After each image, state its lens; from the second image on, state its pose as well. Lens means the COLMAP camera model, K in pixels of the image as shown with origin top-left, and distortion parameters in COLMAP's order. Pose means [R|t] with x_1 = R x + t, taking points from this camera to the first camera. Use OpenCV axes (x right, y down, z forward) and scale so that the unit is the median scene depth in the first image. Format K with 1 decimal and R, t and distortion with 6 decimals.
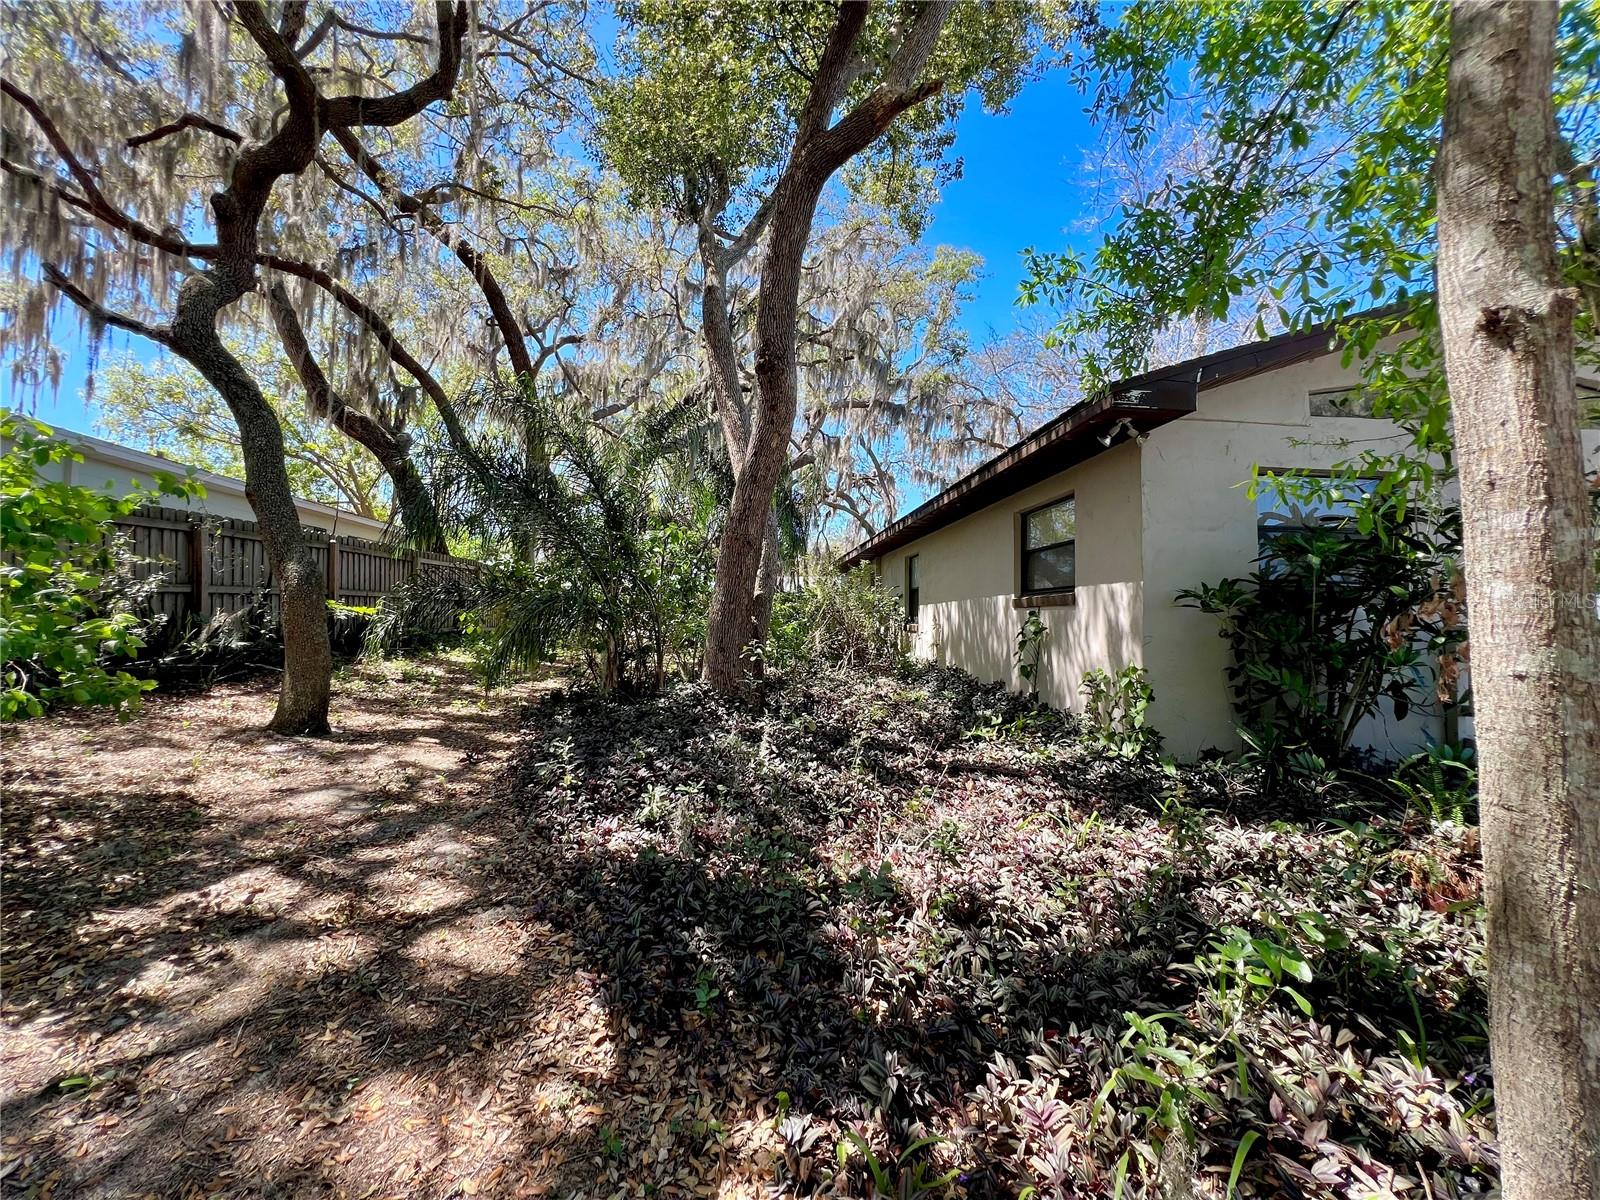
lens RADIAL K [[647.9, 0, 814.6], [0, 647.9, 602.7], [0, 0, 1]] dist [0.012711, -0.004731]
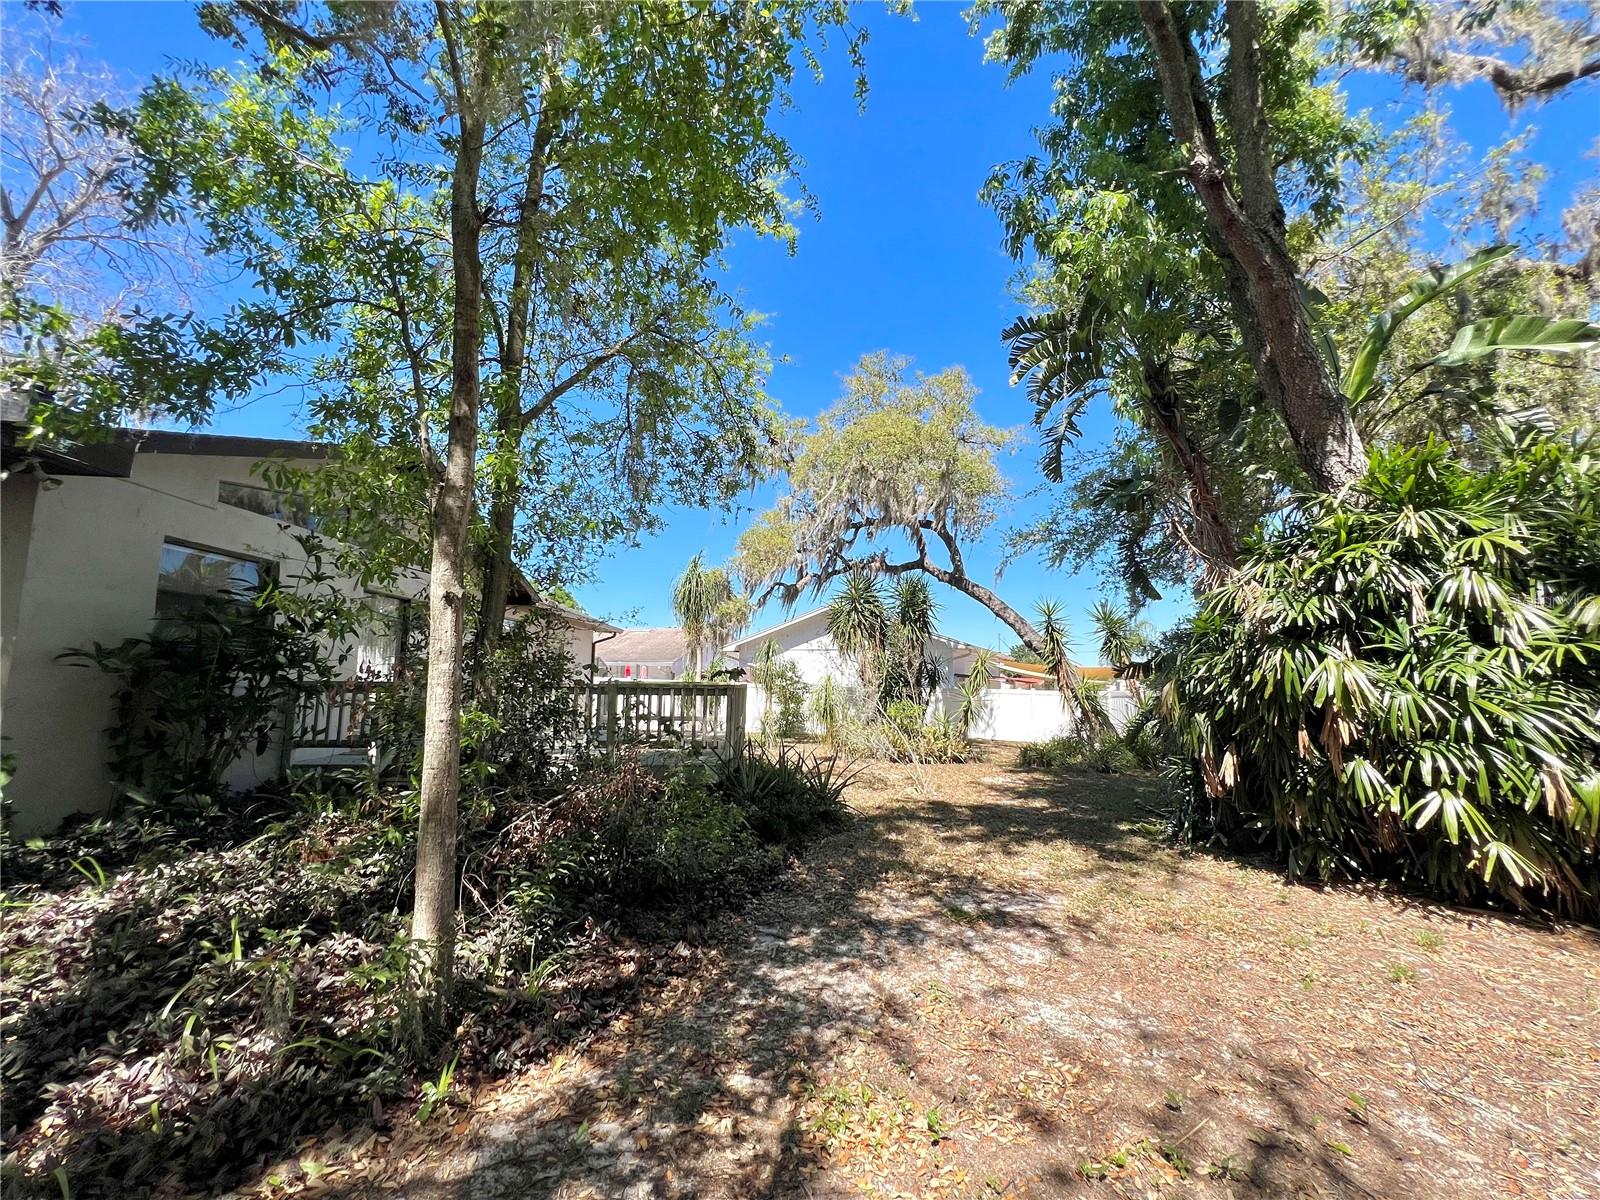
lens RADIAL K [[620.4, 0, 790.2], [0, 620.4, 594.6], [0, 0, 1]] dist [0.014121, -0.000100]
pose [[0.084852, 0.128226, 0.988108, -0.208703], [-0.041311, 0.991285, -0.125091, -0.019508], [-0.995537, -0.030206, 0.089410, -0.102389]]
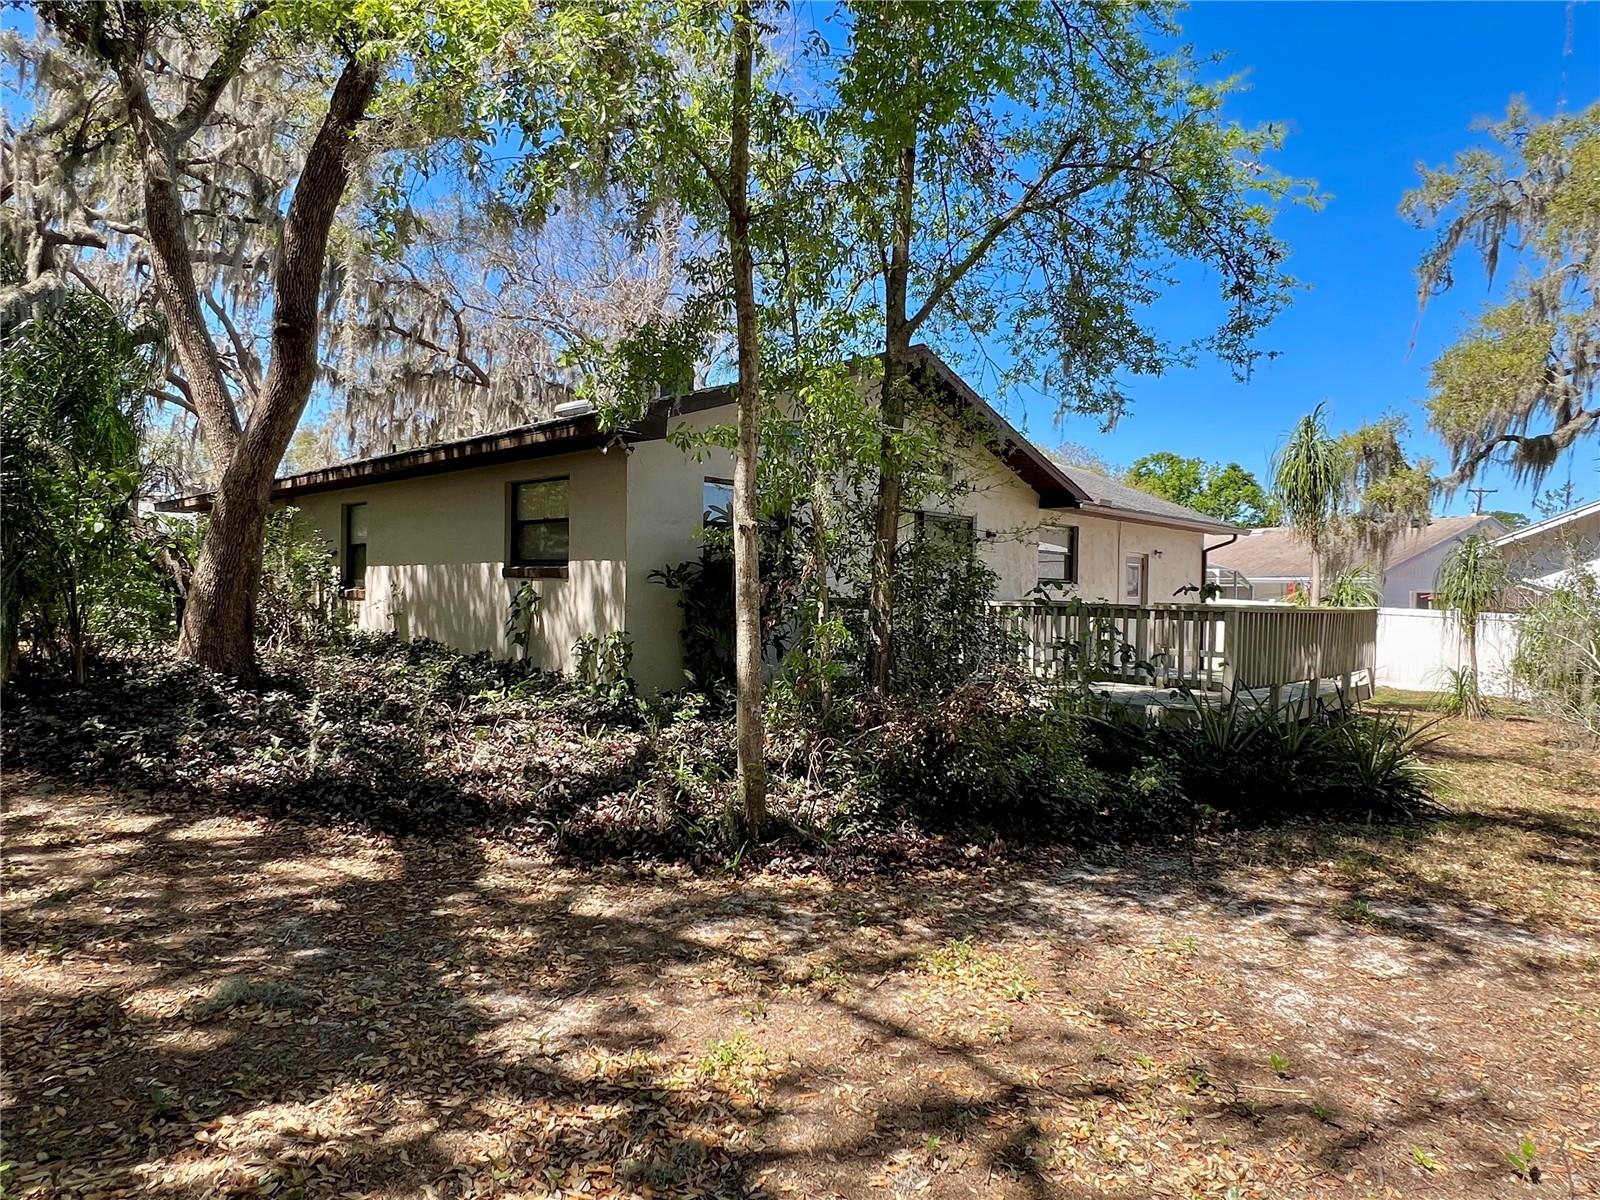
lens RADIAL K [[893.8, 0, 800.0], [0, 893.8, 600.0], [0, 0, 1]] dist [-0.030535, -0.000530]
pose [[0.768443, 0.001474, 0.639917, -0.265681], [-0.033520, 0.998717, 0.037951, -0.028442], [-0.639040, -0.050613, 0.767506, -0.423190]]
